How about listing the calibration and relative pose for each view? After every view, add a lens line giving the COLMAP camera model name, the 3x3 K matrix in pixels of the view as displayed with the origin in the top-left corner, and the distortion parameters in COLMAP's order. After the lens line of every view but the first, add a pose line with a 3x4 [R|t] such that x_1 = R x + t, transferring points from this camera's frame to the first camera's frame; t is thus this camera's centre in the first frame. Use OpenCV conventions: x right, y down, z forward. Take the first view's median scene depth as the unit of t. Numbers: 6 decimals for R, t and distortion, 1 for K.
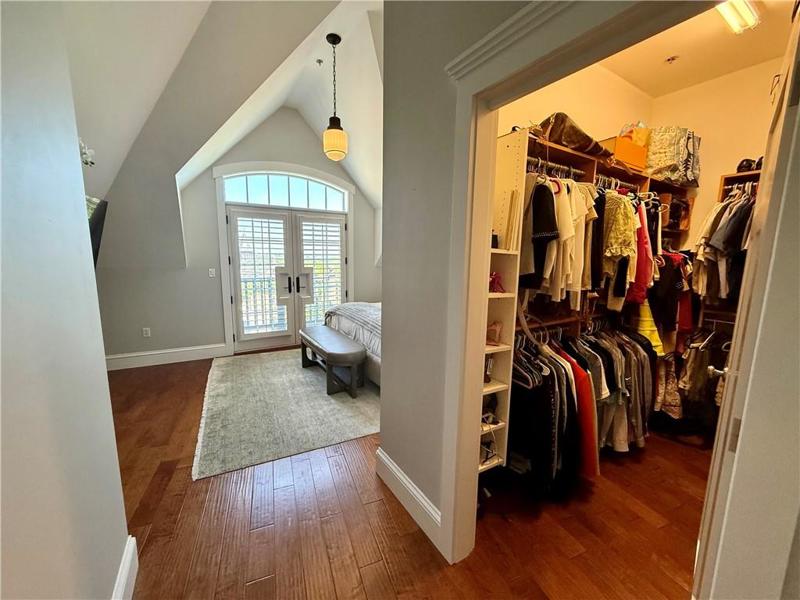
lens RADIAL K [[321.5, 0, 397.5], [0, 321.5, 300.6], [0, 0, 1]] dist [0.000786, 0.000289]
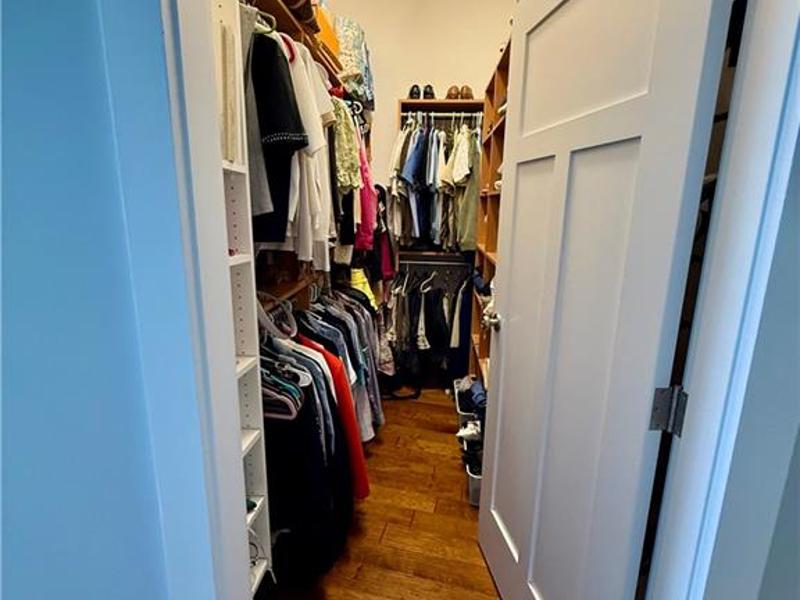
lens RADIAL K [[425.8, 0, 399.0], [0, 425.8, 298.5], [0, 0, 1]] dist [-0.002892, -0.000561]
pose [[0.587686, -0.181072, 0.788567, -0.024110], [0.104993, 0.983462, 0.147578, -0.020078], [-0.802248, -0.003935, 0.596978, 0.304215]]
